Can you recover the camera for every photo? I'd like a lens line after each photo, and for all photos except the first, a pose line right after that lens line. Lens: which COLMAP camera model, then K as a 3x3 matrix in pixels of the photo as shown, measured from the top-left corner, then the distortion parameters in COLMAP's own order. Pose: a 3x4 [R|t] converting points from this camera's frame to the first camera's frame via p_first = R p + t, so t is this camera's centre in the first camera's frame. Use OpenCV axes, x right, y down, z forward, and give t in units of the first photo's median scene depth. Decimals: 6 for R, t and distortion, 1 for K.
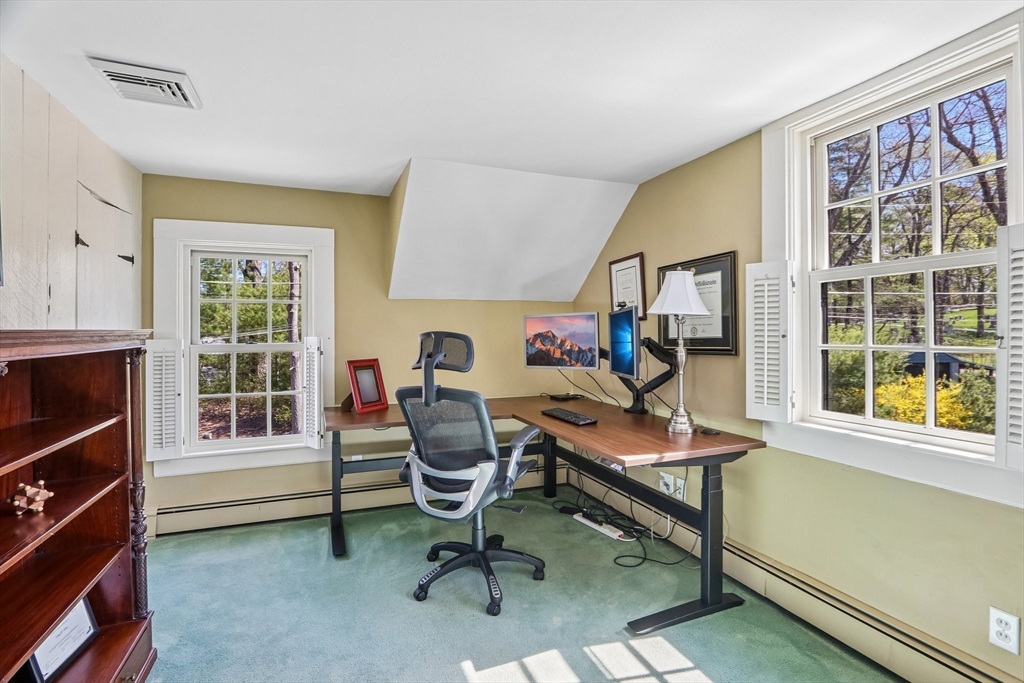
lens RADIAL K [[485.8, 0, 512.0], [0, 485.8, 341.5], [0, 0, 1]] dist [0.001080, 0.000262]
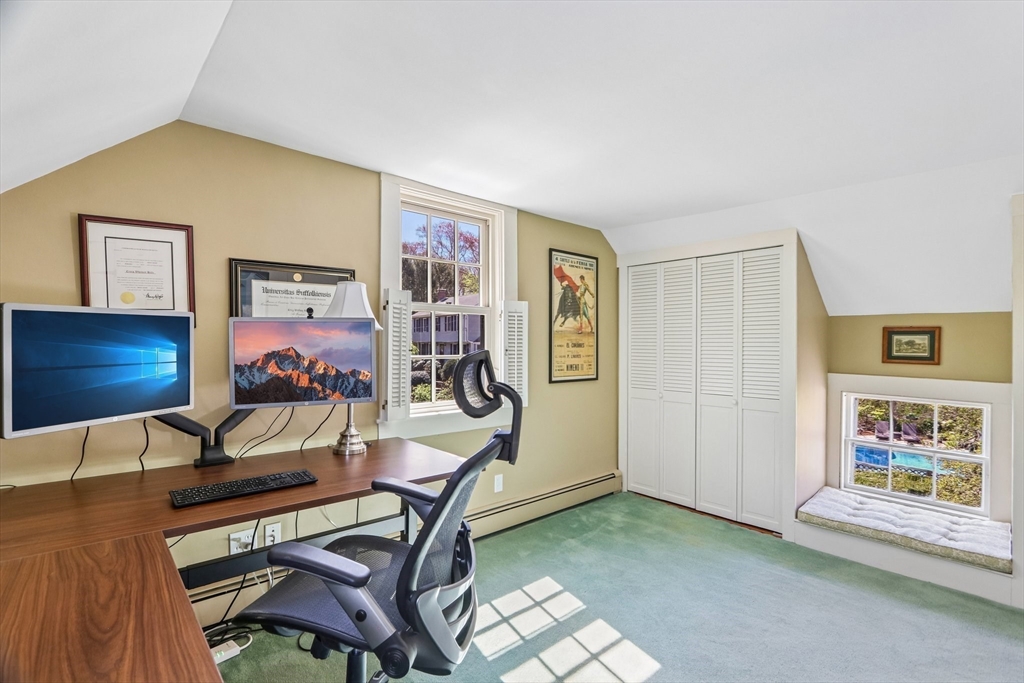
lens RADIAL K [[485.8, 0, 512.0], [0, 485.8, 341.5], [0, 0, 1]] dist [0.001080, 0.000262]
pose [[-0.361897, 0.004733, 0.932206, -0.613963], [-0.000997, 0.999985, -0.005465, -0.025997], [-0.932218, -0.002907, -0.361887, 0.982395]]
